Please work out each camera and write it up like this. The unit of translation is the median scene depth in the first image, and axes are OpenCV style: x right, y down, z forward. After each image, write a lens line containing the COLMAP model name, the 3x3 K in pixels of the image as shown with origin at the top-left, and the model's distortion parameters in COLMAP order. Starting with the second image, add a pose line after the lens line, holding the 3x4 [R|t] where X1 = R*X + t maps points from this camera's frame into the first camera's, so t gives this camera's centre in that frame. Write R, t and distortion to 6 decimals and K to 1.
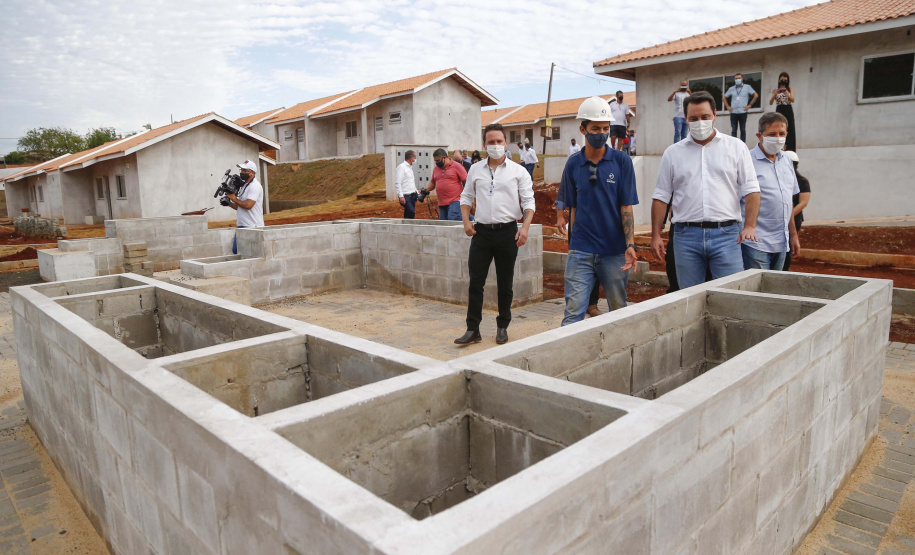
lens RADIAL K [[619.2, 0, 462.0], [0, 619.2, 296.2], [0, 0, 1]] dist [-0.120423, 0.061295]
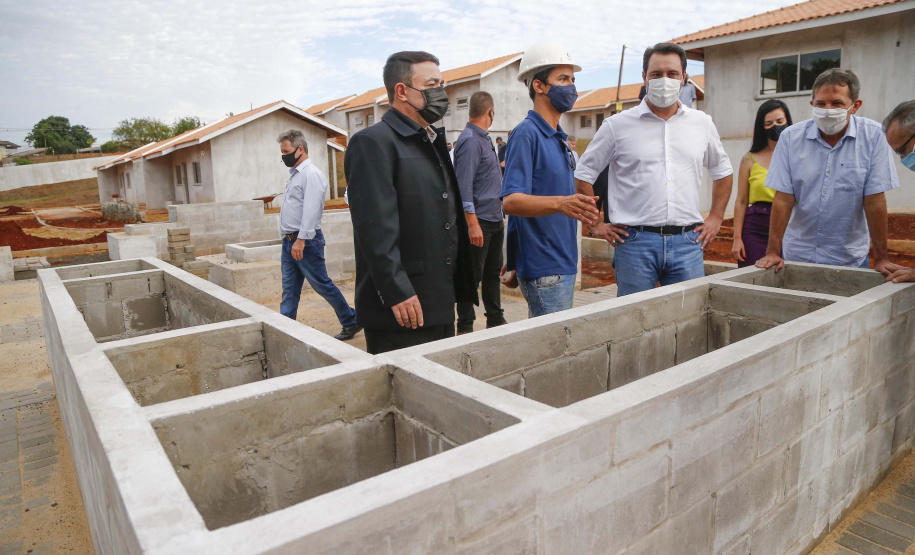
lens RADIAL K [[616.2, 0, 461.6], [0, 616.2, 292.5], [0, 0, 1]] dist [-0.124537, 0.065399]
pose [[0.992469, 0.017676, -0.121210, 0.120566], [-0.015546, 0.999708, 0.018497, -0.005422], [0.121502, -0.016474, 0.992454, 0.043923]]
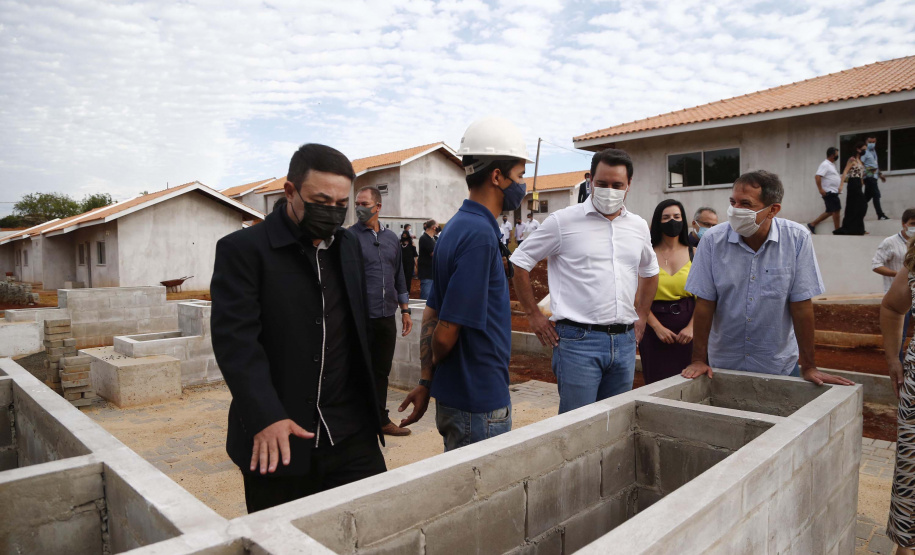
lens RADIAL K [[616.2, 0, 461.6], [0, 616.2, 292.5], [0, 0, 1]] dist [-0.124537, 0.065399]
pose [[0.999928, 0.010736, 0.005449, 0.135175], [-0.010017, 0.992948, -0.118126, -0.046240], [-0.006679, 0.118063, 0.992984, 0.138998]]
